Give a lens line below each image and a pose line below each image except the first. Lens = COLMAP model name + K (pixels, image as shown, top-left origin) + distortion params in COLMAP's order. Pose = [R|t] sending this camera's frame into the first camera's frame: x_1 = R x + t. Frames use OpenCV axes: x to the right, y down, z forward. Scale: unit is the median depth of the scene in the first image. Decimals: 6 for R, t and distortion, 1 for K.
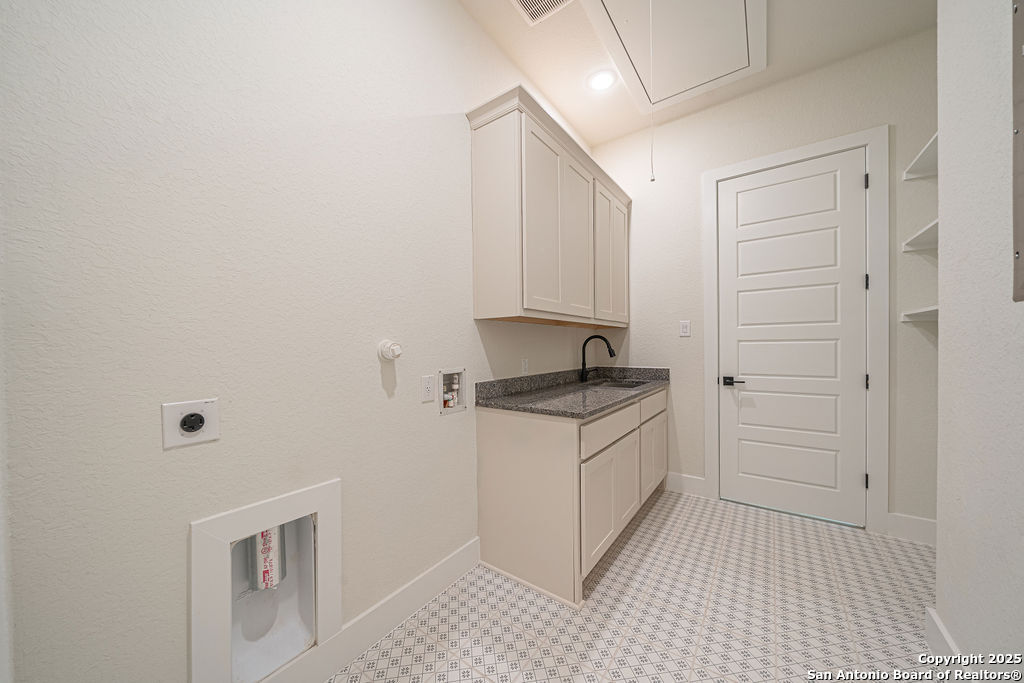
lens RADIAL K [[359.4, 0, 509.6], [0, 359.4, 342.6], [0, 0, 1]] dist [-0.007304, 0.000301]
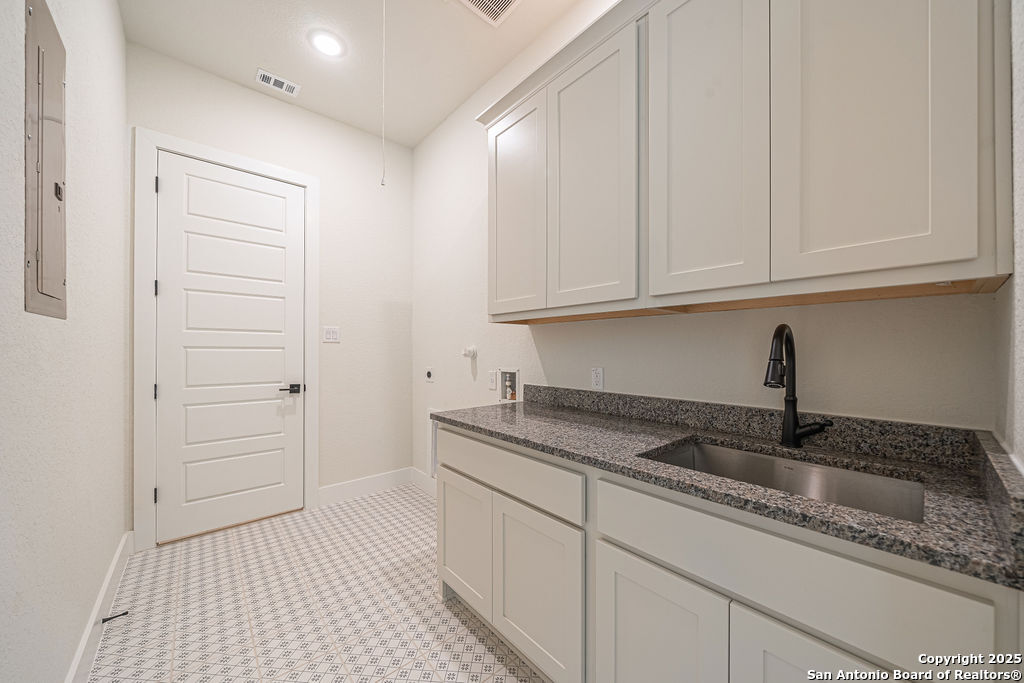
lens RADIAL K [[359.4, 0, 510.7], [0, 359.4, 349.9], [0, 0, 1]] dist [-0.007304, 0.000301]
pose [[-0.235266, 0.001274, -0.971930, 0.872344], [0.003172, 0.999995, 0.000543, 0.006277], [0.971926, -0.002955, -0.235269, 1.082917]]
